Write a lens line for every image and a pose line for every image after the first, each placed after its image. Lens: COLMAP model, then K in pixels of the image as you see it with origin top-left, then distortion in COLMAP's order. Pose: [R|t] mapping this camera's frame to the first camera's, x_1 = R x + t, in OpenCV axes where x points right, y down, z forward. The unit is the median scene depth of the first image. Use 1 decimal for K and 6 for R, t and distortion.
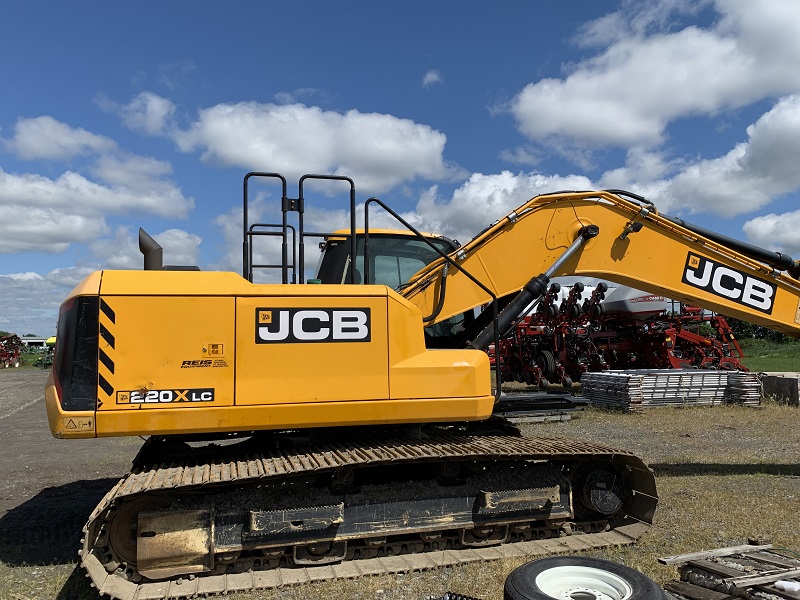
lens RADIAL K [[622.8, 0, 400.0], [0, 622.8, 300.0], [0, 0, 1]] dist [0.074974, -0.168769]
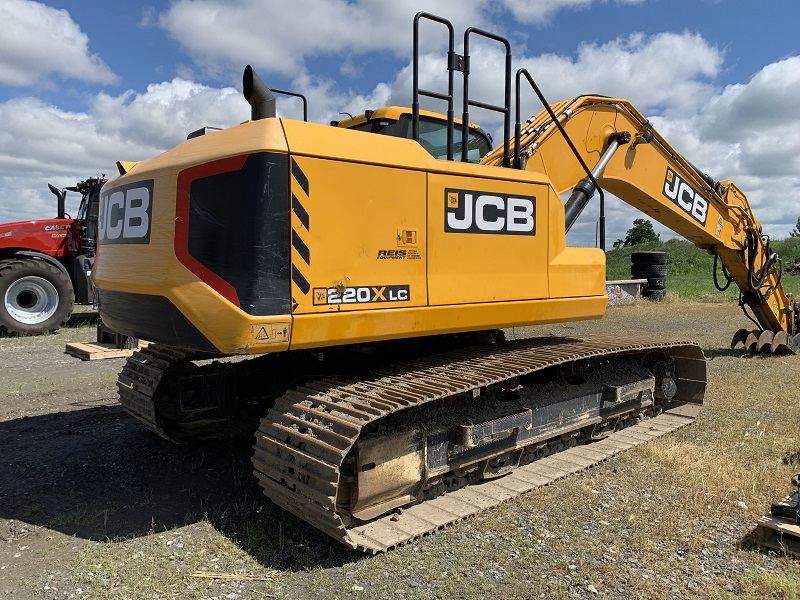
lens RADIAL K [[622.8, 0, 400.0], [0, 622.8, 300.0], [0, 0, 1]] dist [0.074974, -0.168769]
pose [[0.892363, -0.012186, 0.451153, -0.653532], [-0.049392, 0.990994, 0.124464, 0.059023], [-0.448607, -0.133351, 0.883725, 0.285158]]
